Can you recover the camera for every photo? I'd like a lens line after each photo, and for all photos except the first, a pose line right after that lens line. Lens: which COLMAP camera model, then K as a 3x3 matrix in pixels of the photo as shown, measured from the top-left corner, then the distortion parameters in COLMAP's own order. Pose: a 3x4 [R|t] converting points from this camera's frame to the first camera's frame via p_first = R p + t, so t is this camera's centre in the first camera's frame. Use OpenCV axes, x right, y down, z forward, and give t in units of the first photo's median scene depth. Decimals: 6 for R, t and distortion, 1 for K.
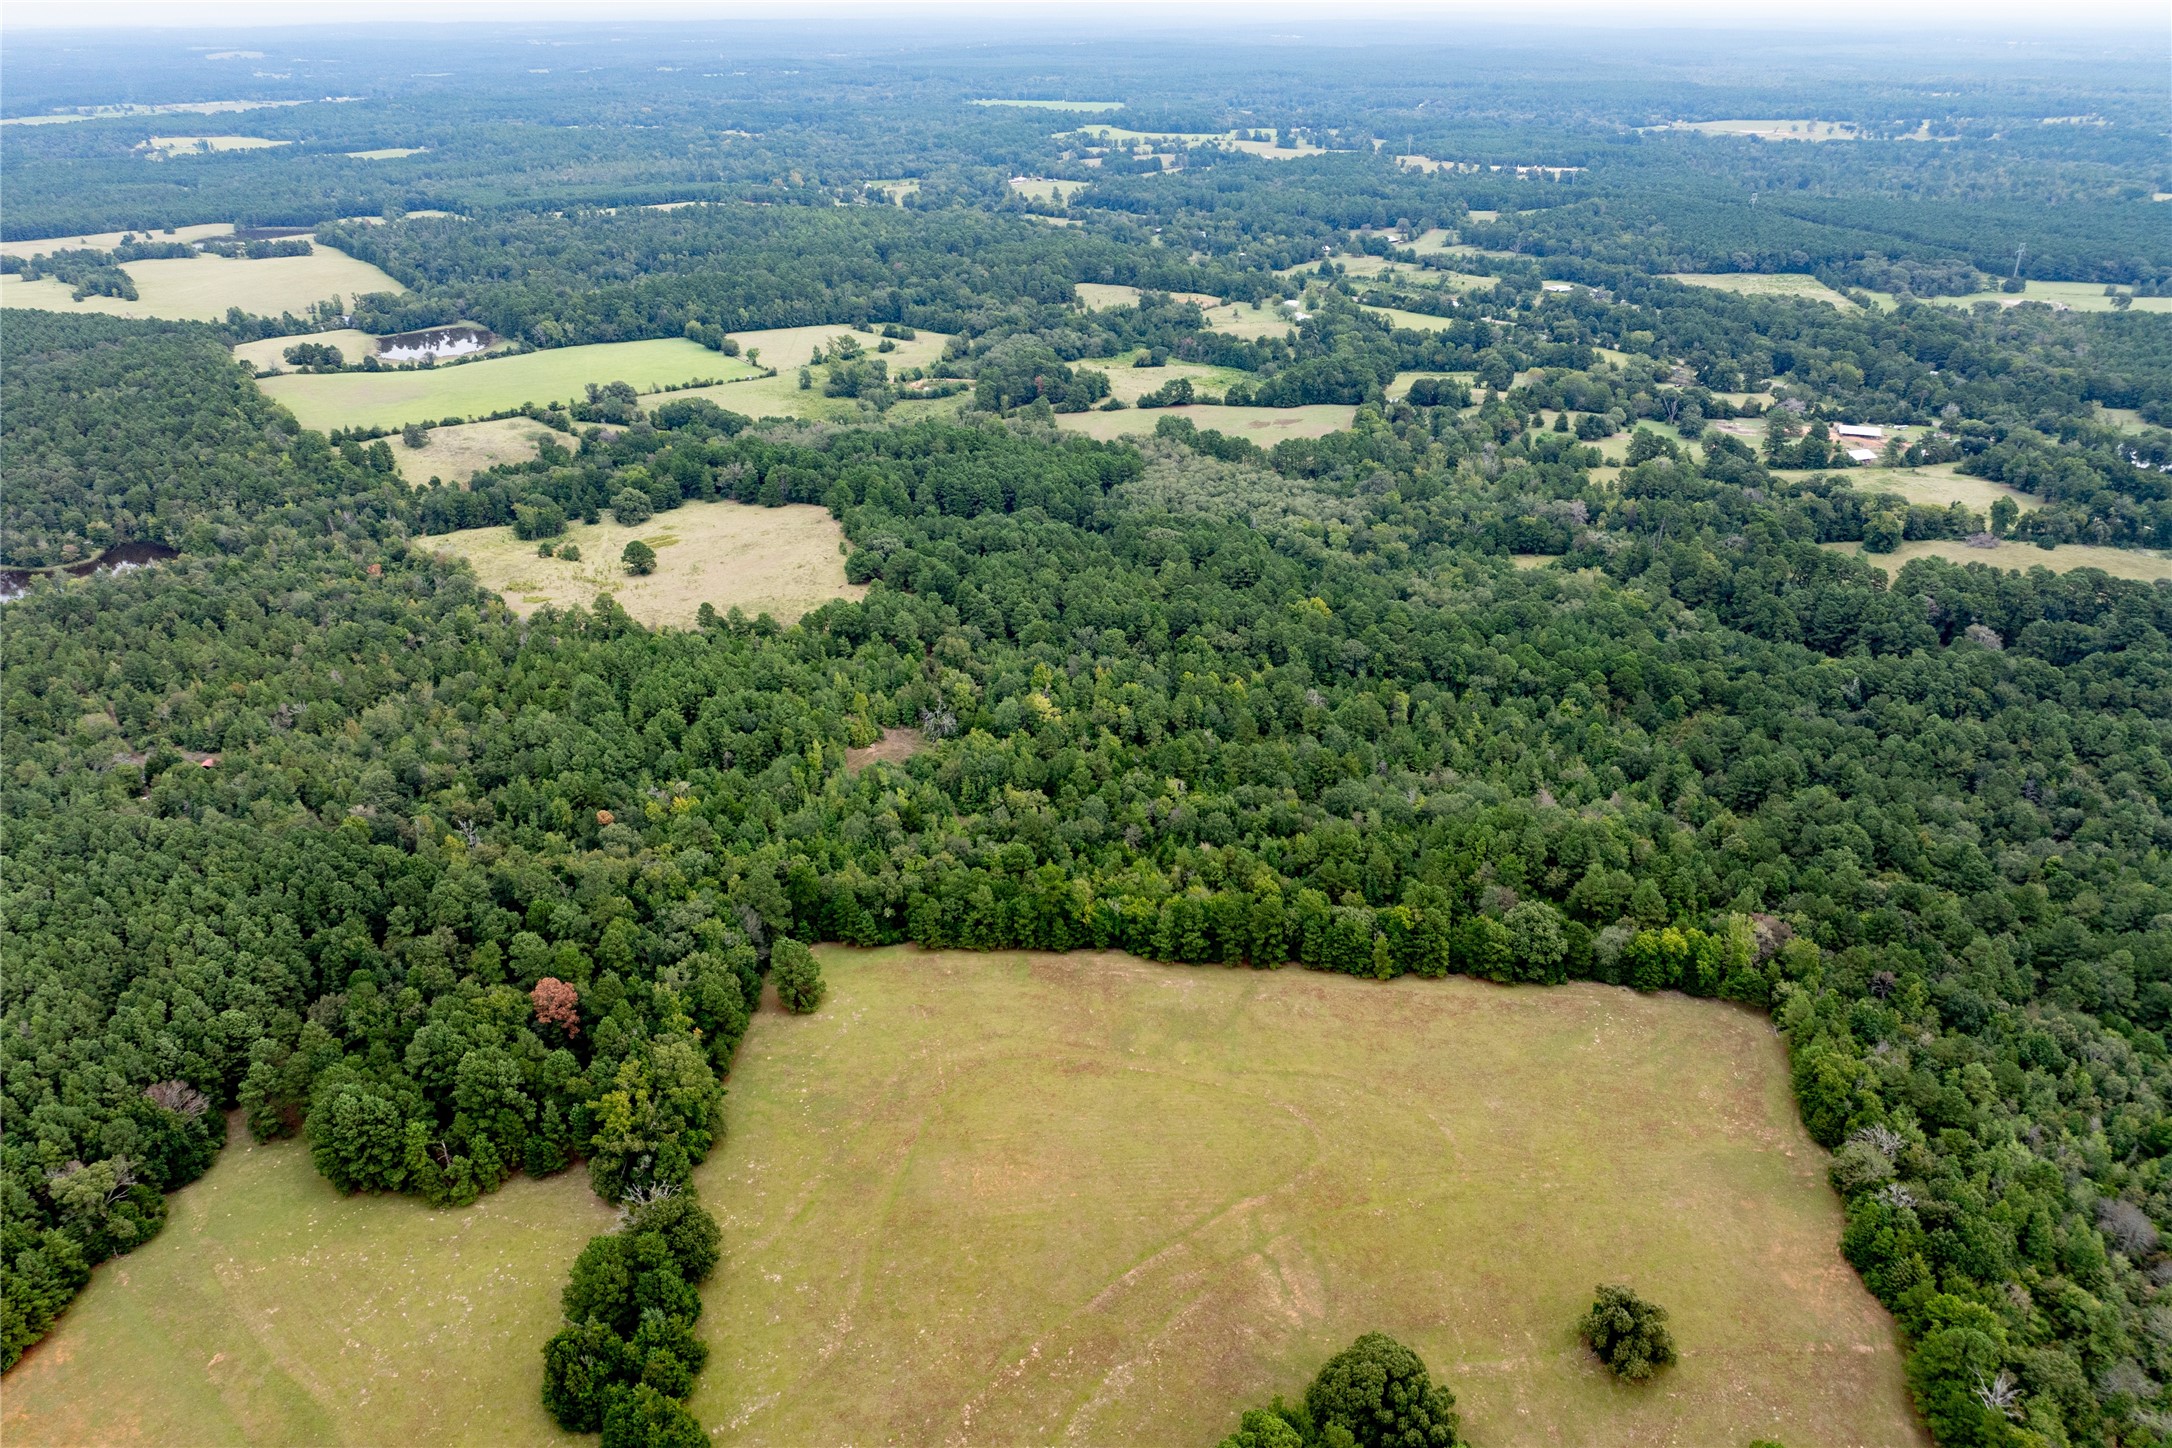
lens RADIAL K [[1531.5, 0, 1097.0], [0, 1531.5, 703.3], [0, 0, 1]] dist [-0.044063, 0.010193]
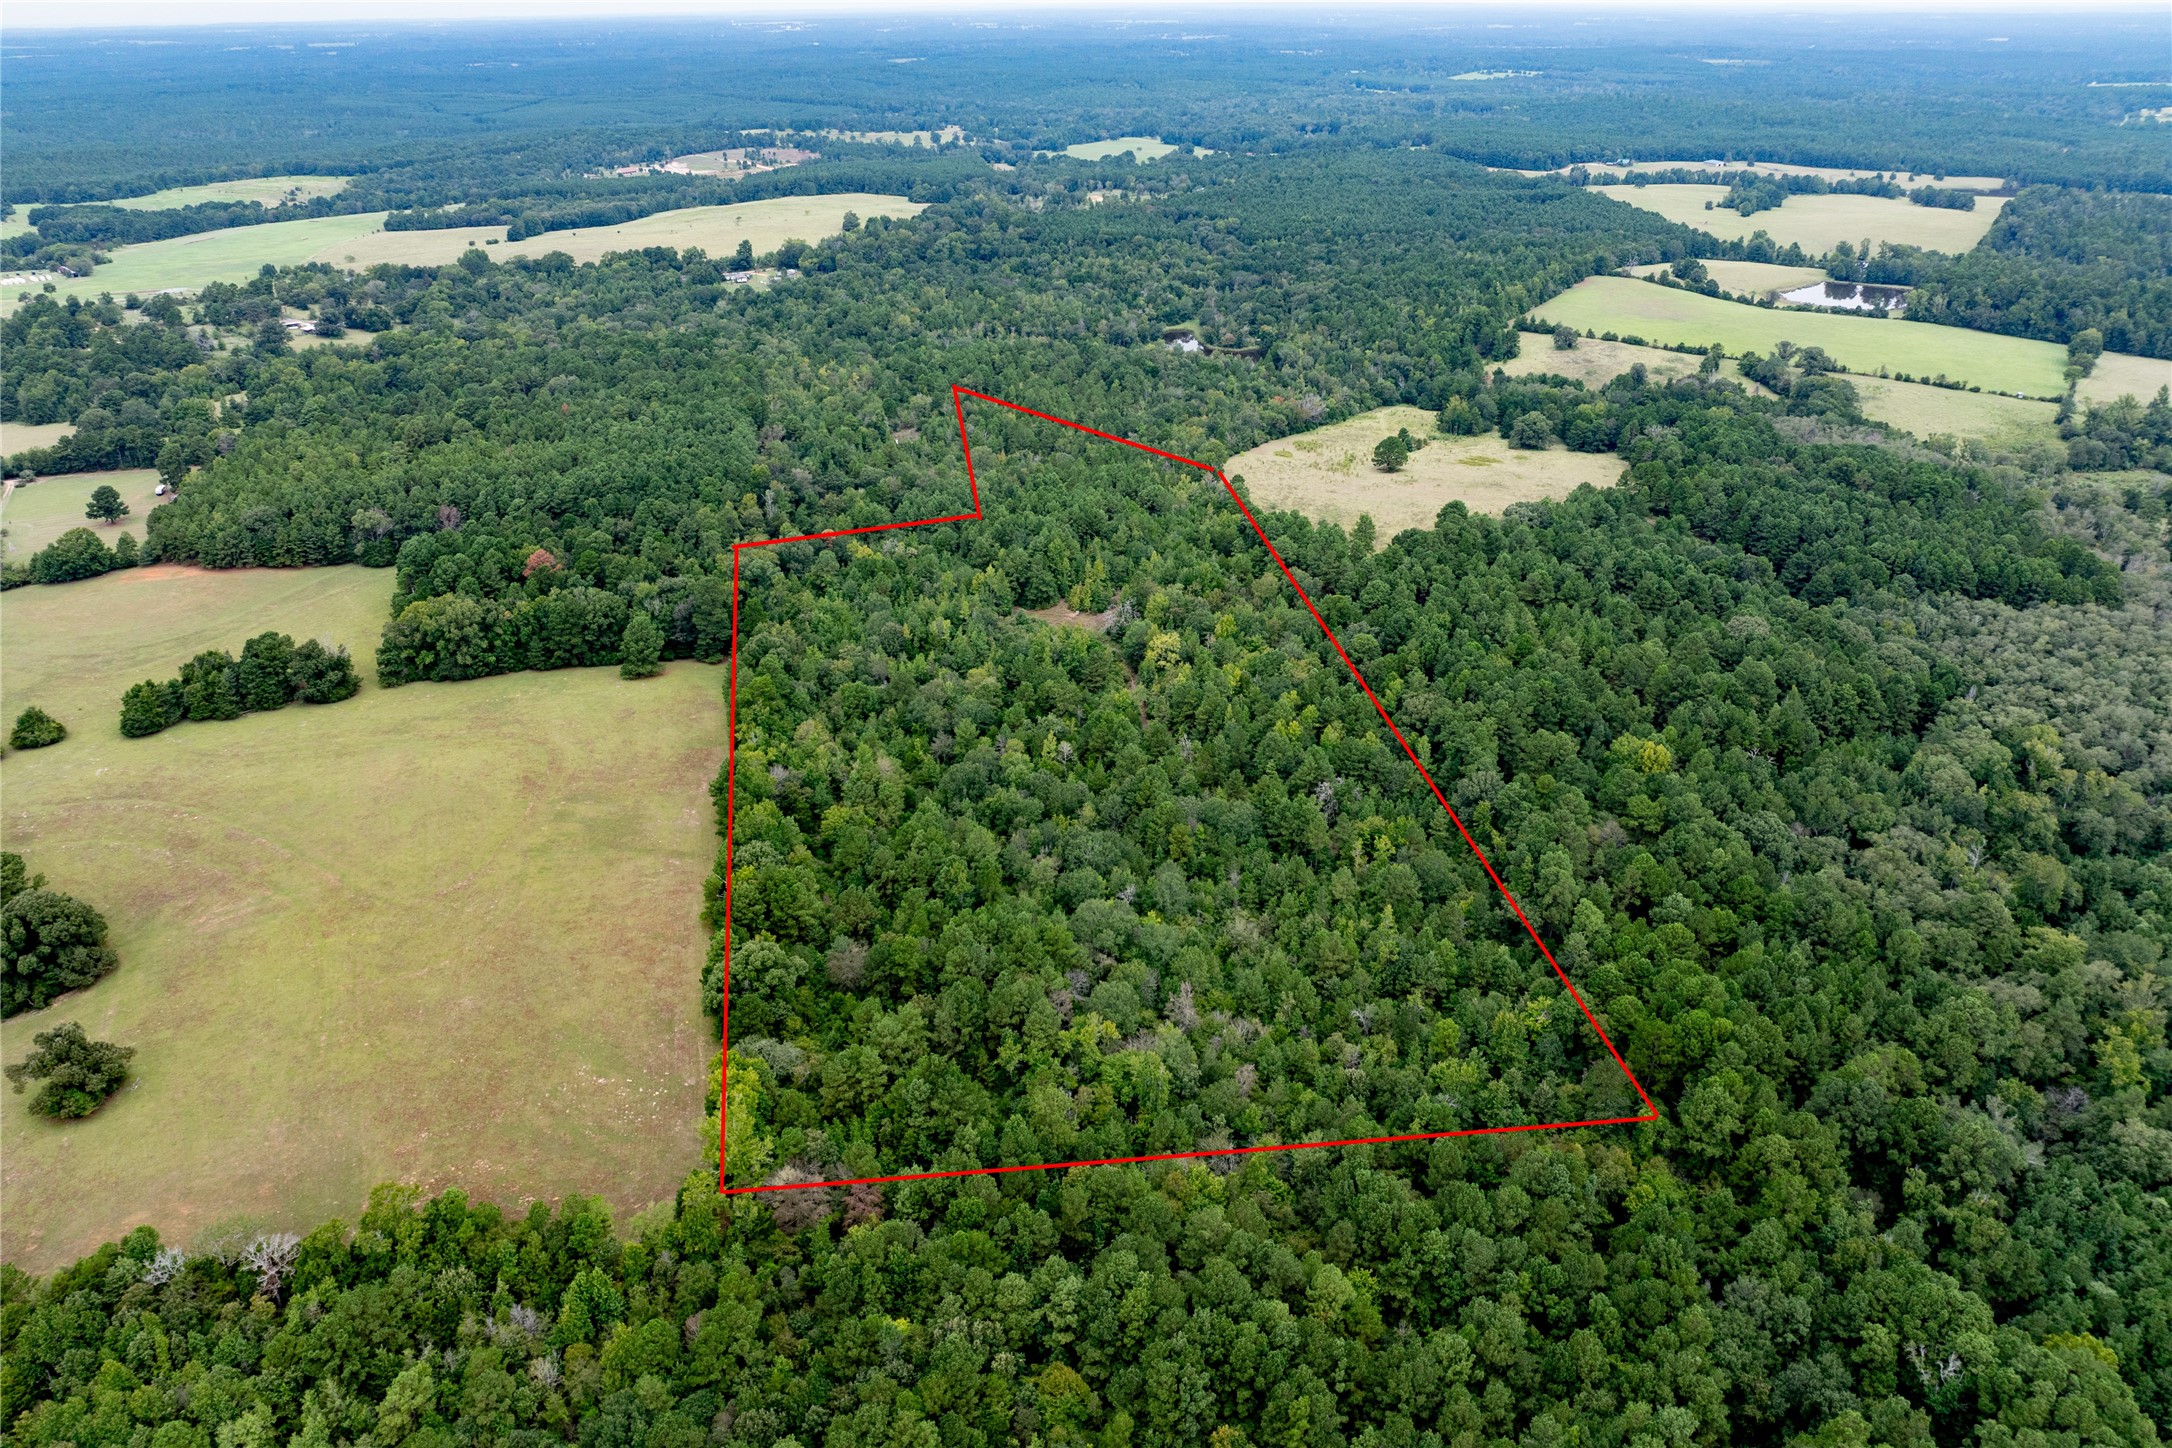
lens RADIAL K [[1531.5, 0, 1097.0], [0, 1531.5, 703.3], [0, 0, 1]] dist [-0.044063, 0.010193]
pose [[0.306812, 0.407459, -0.860142, 0.343894], [-0.399472, 0.875403, 0.272197, -0.091668], [0.863880, 0.260089, 0.431353, 0.282977]]
